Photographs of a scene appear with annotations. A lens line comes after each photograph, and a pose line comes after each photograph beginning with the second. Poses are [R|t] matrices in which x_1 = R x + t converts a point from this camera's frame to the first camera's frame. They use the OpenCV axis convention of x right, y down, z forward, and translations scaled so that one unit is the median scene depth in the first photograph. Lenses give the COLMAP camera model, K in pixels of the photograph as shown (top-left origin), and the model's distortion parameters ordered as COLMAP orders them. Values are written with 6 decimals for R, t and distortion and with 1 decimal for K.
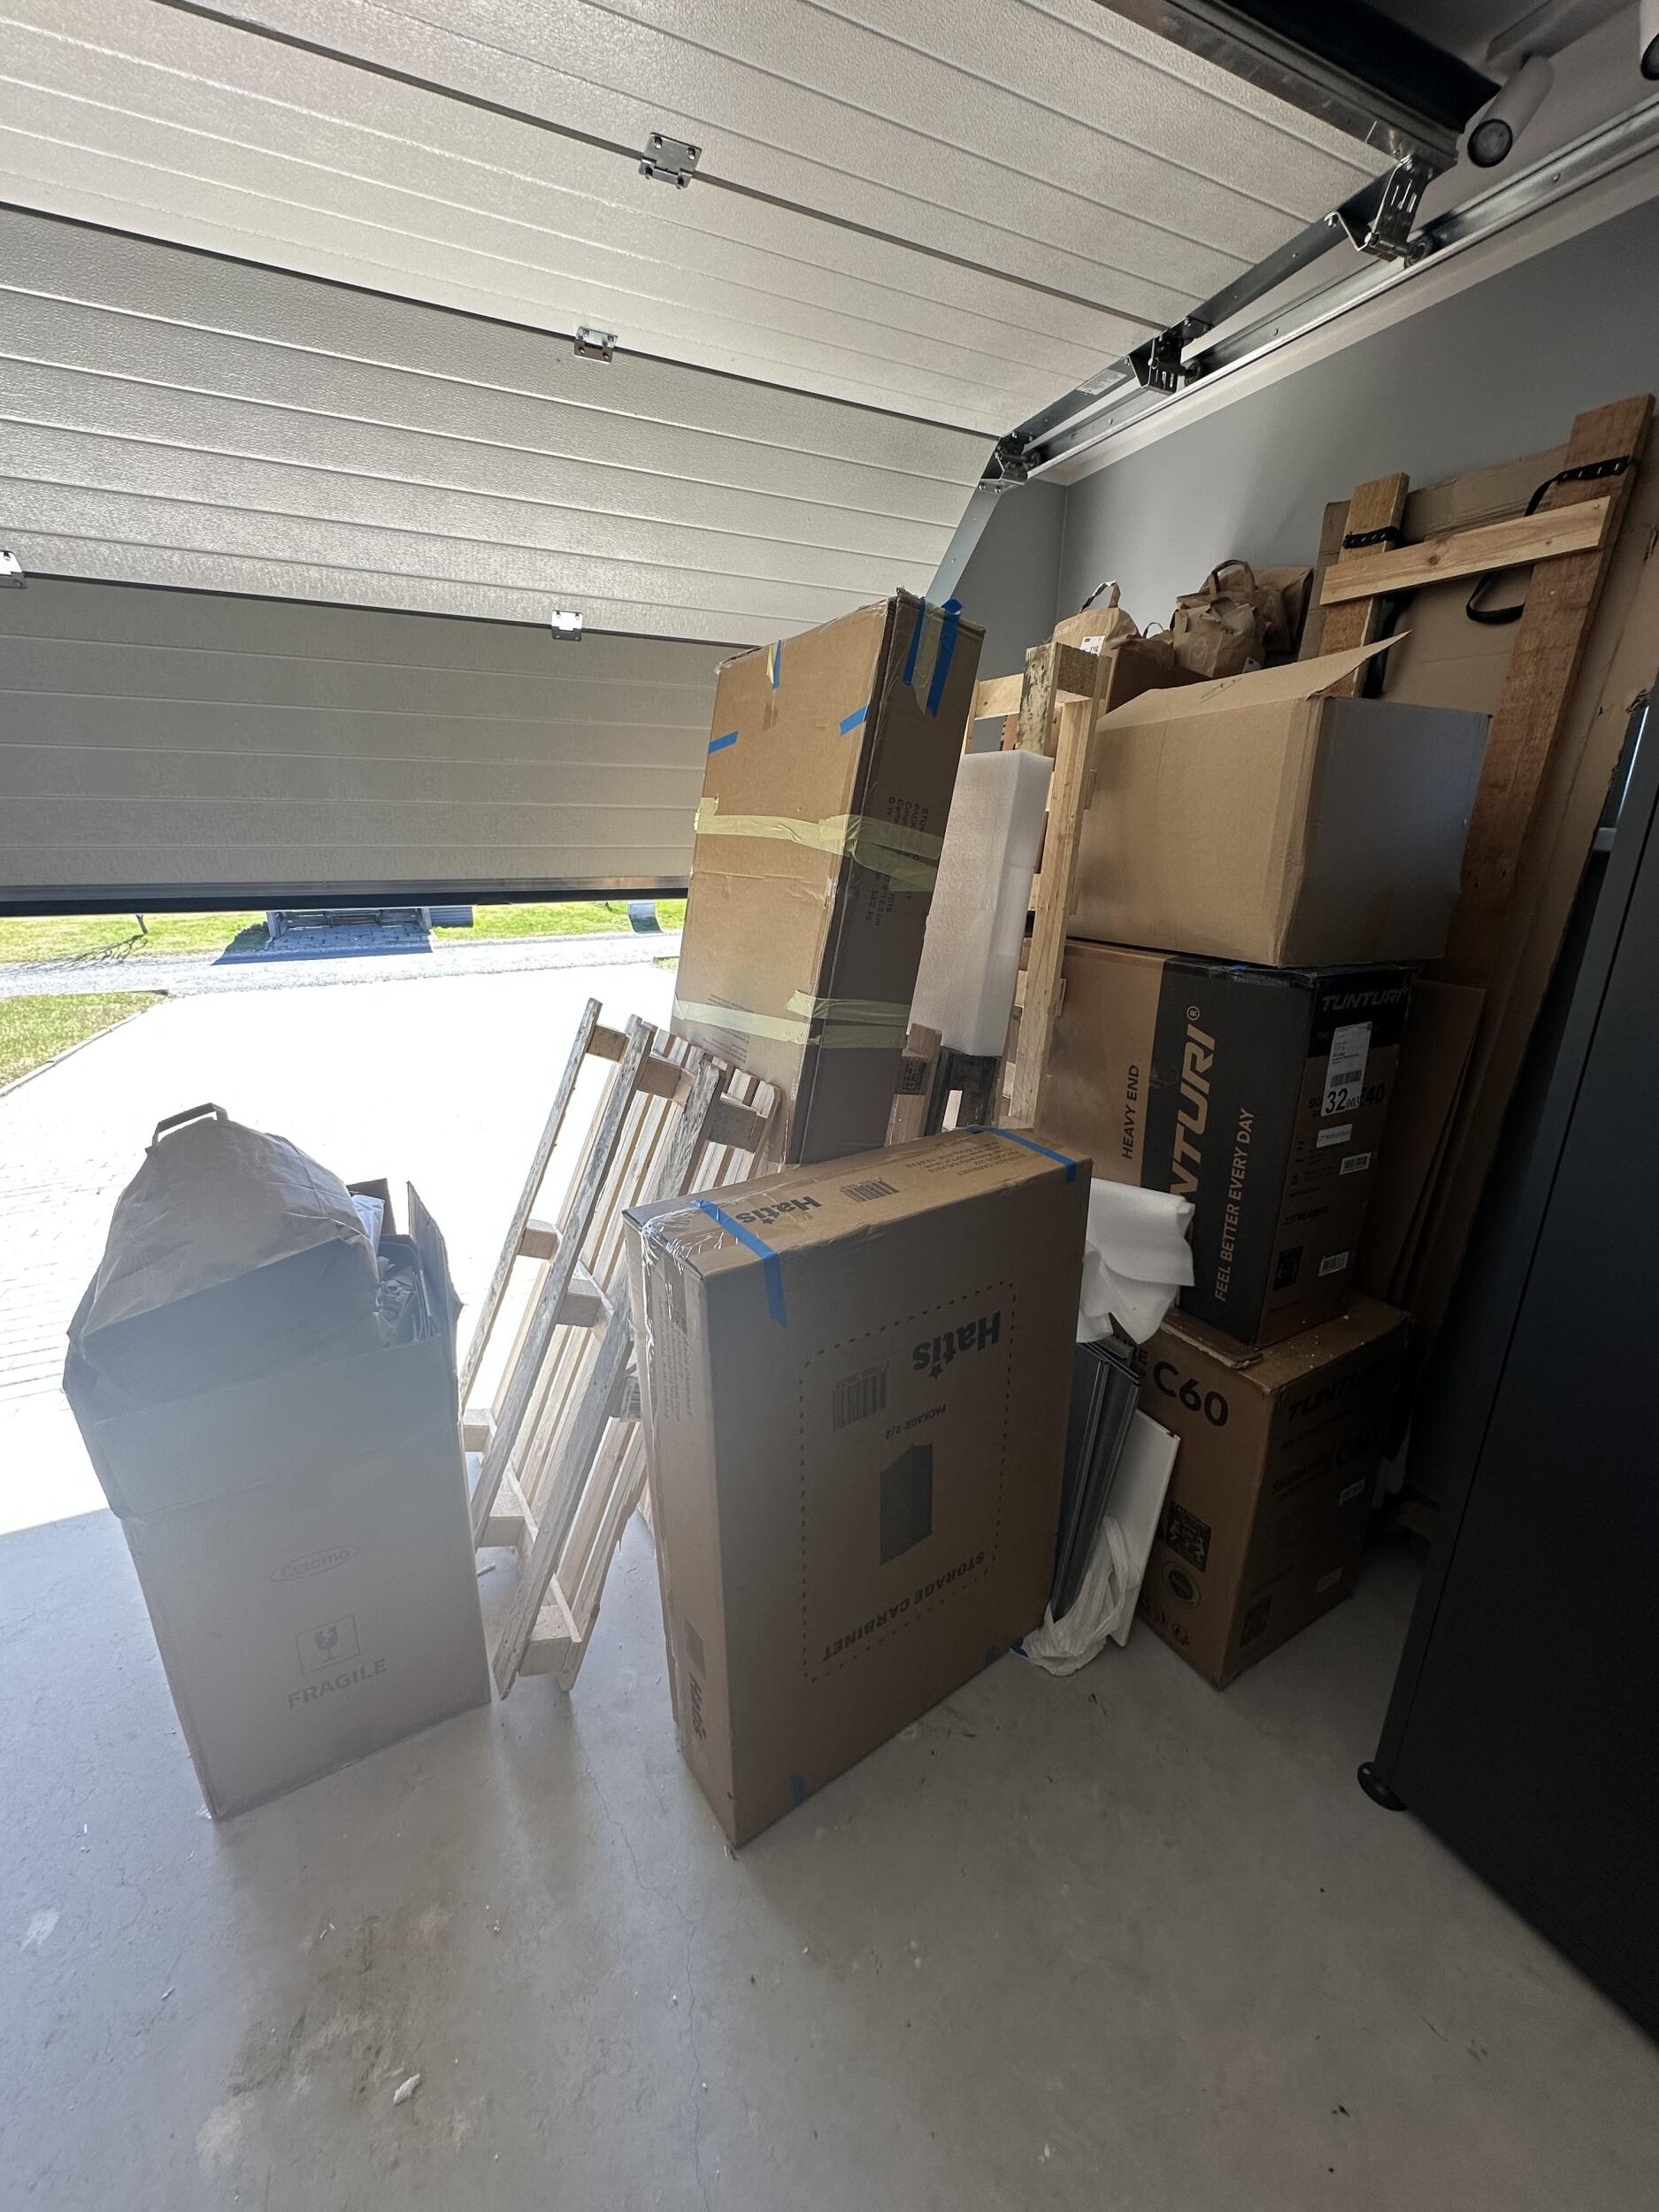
lens RADIAL K [[881.0, 0, 829.5], [0, 881.0, 1106.0], [0, 0, 1]] dist [0.000636, 0.000096]
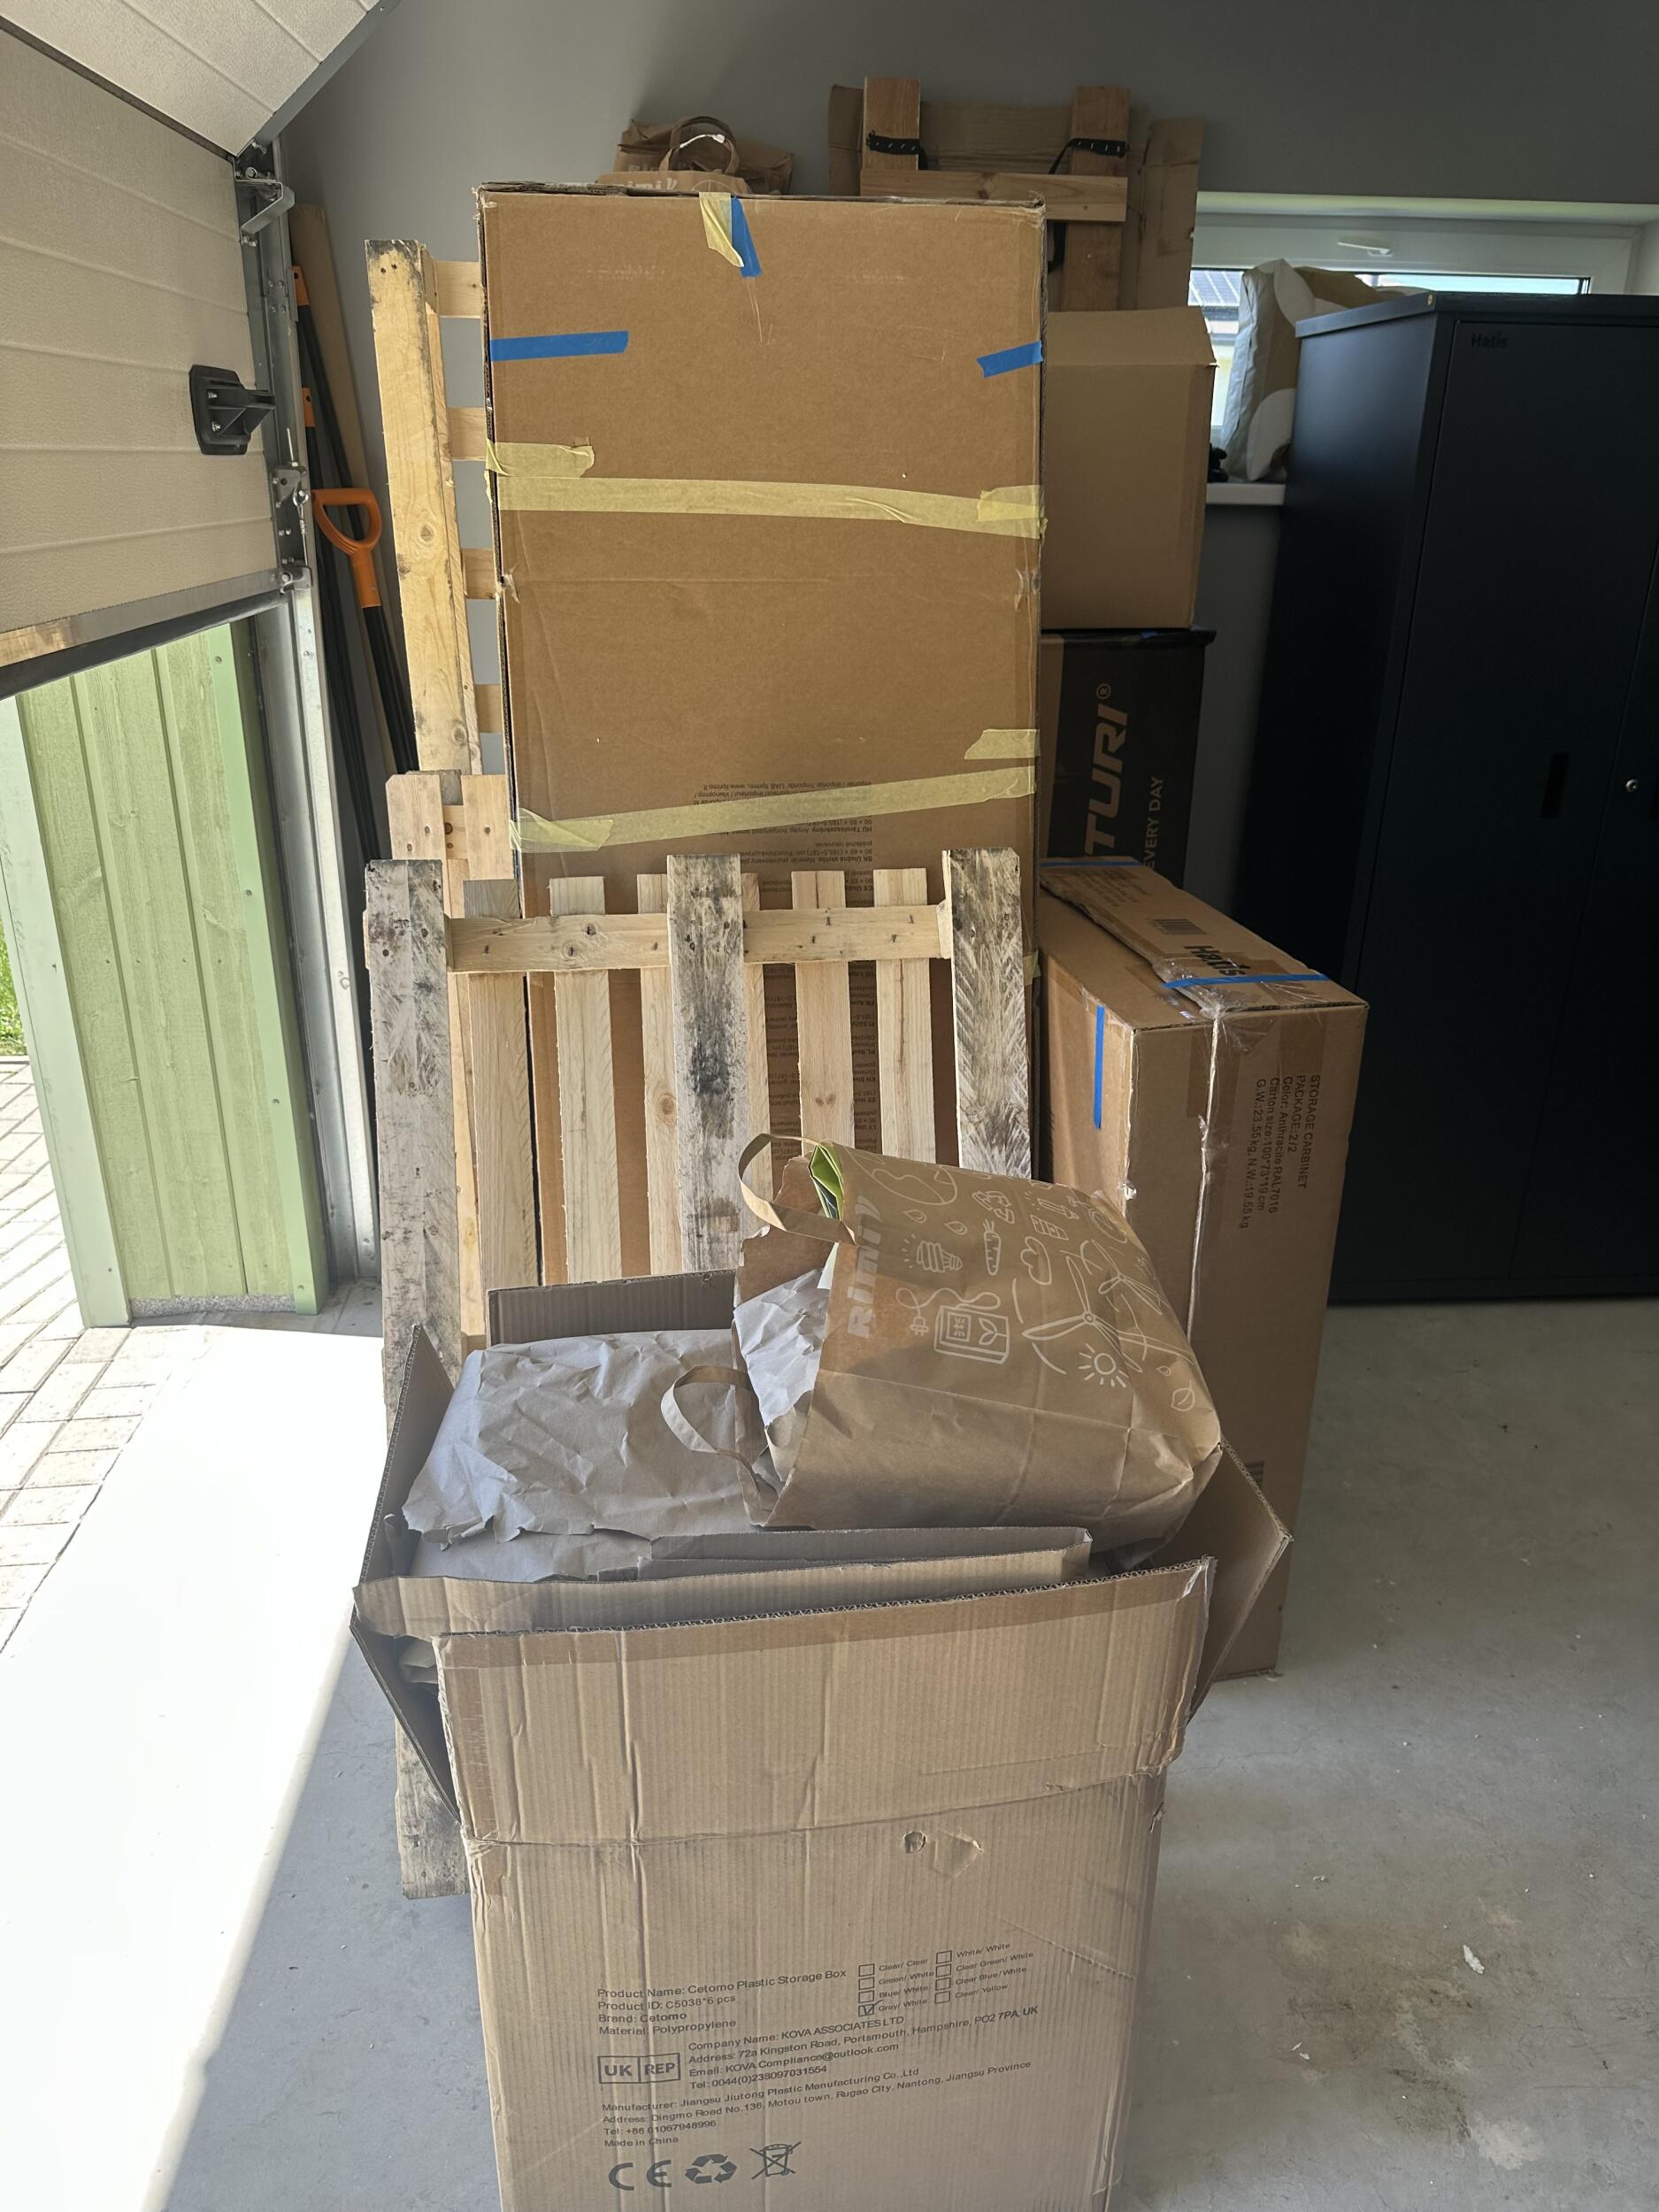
lens RADIAL K [[1541.9, 0, 831.7], [0, 1541.9, 1121.9], [0, 0, 1]] dist [0.039694, -0.047111]
pose [[0.386460, -0.365271, 0.846892, -1.312037], [0.273104, 0.922374, 0.273203, -0.215651], [-0.880944, 0.125707, 0.456218, 0.553123]]
